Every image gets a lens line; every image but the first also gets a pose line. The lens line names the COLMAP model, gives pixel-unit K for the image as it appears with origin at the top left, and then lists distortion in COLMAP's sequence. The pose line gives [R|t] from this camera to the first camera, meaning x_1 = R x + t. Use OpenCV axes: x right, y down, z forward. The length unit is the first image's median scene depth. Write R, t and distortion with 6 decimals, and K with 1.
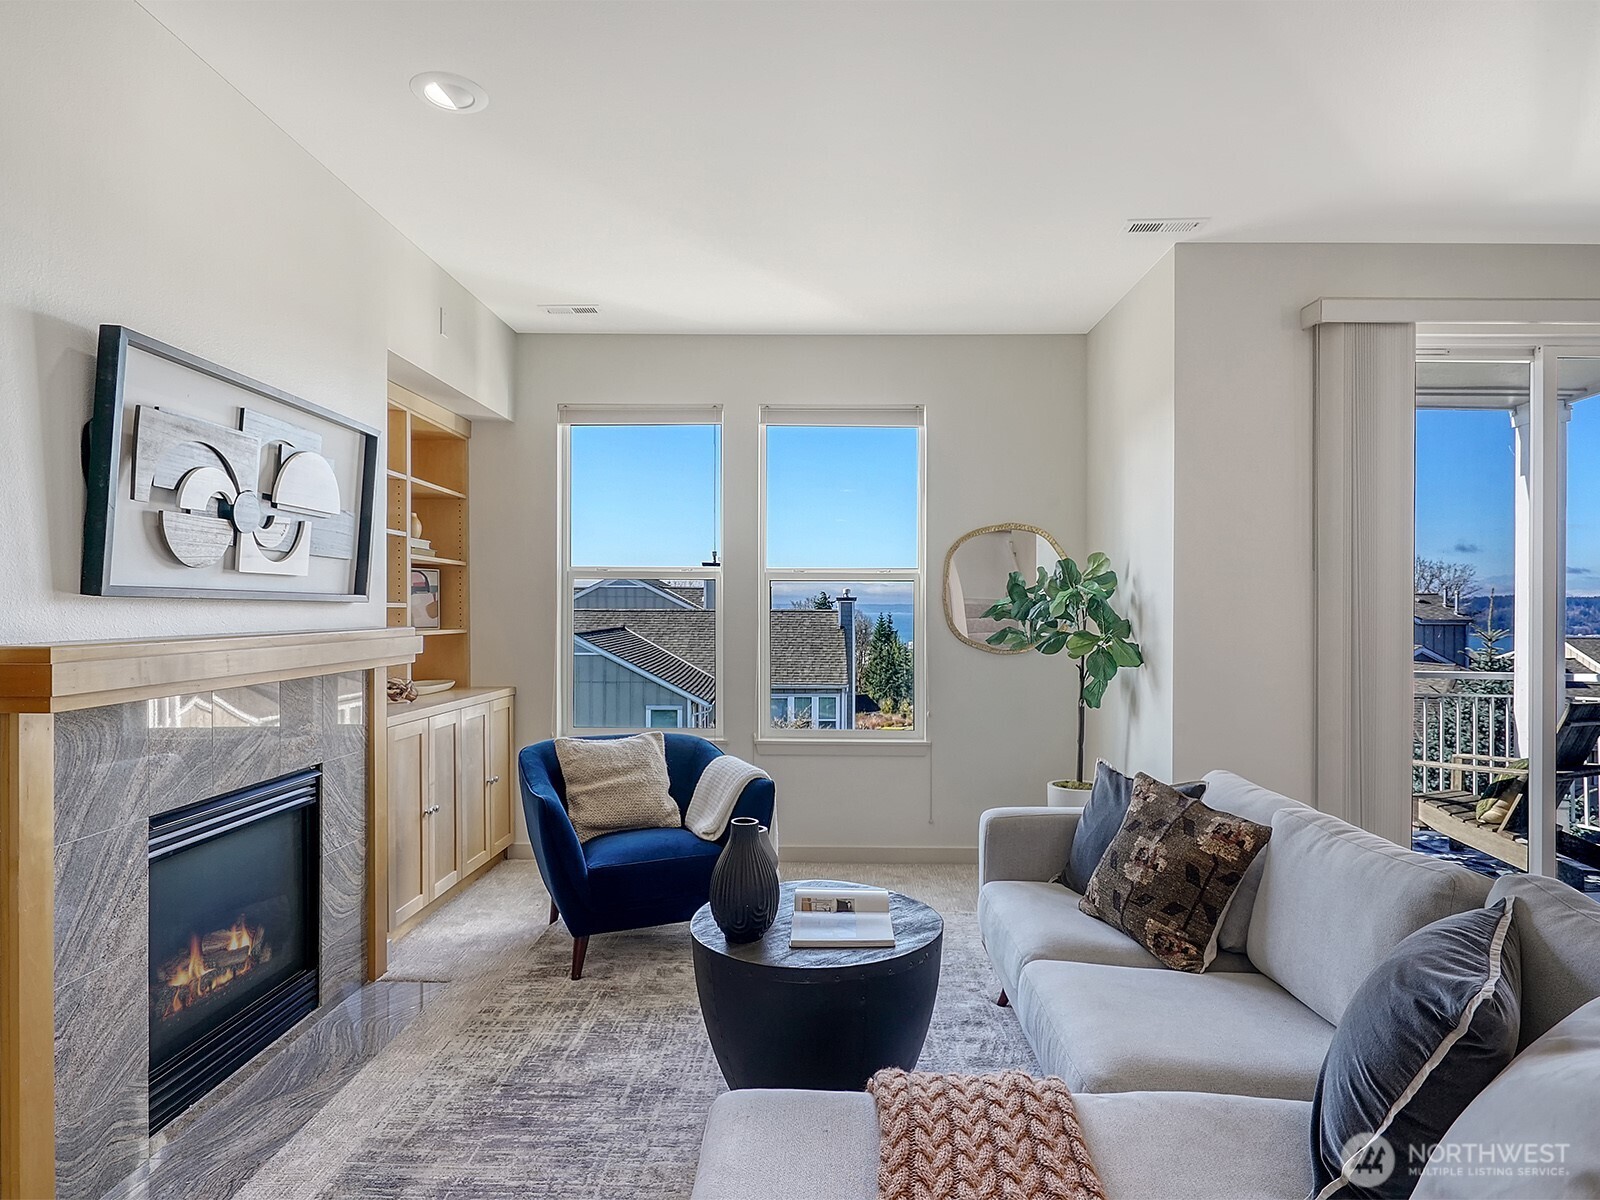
lens RADIAL K [[930.8, 0, 800.0], [0, 930.8, 600.0], [0, 0, 1]] dist [0.000318, 0.000363]
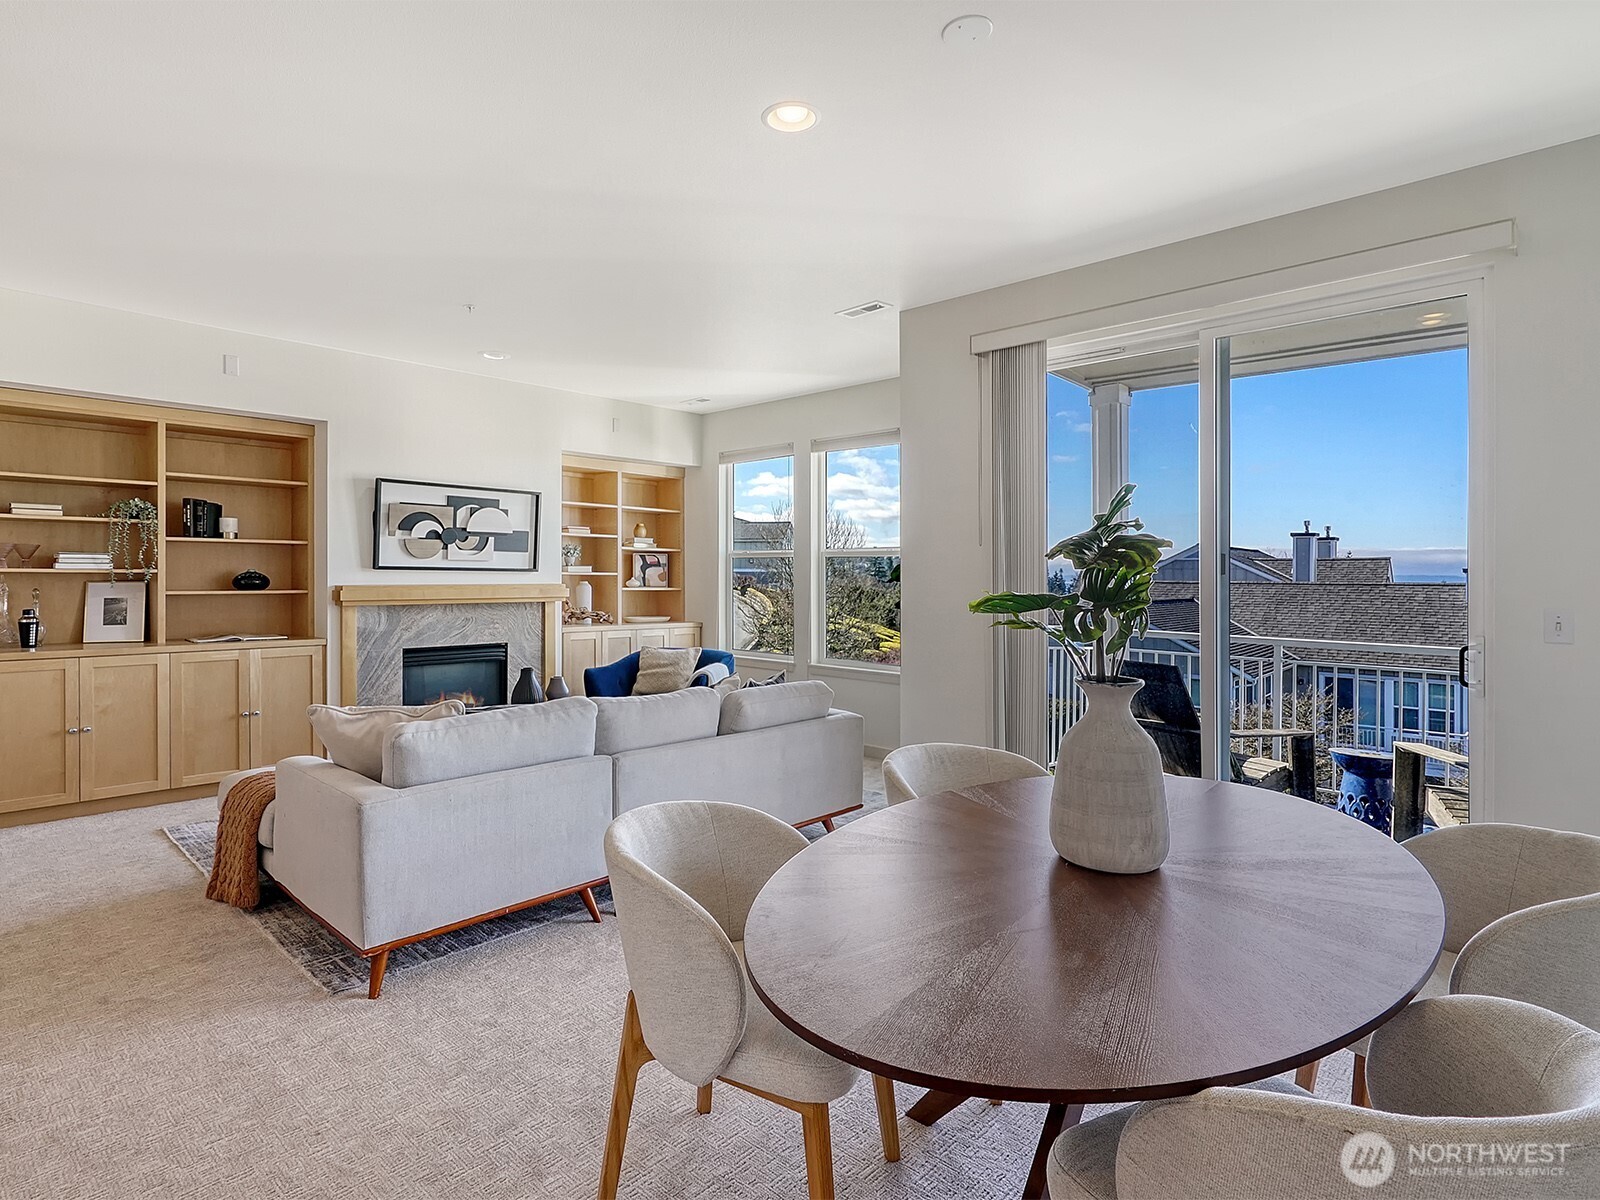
lens RADIAL K [[845.5, 0, 752.9], [0, 845.5, 572.9], [0, 0, 1]] dist [-0.014947, 0.000084]
pose [[0.724280, -0.003027, -0.689499, 1.245754], [0.002693, 0.999995, -0.001562, 0.009230], [0.689500, -0.000726, 0.724285, -0.073779]]
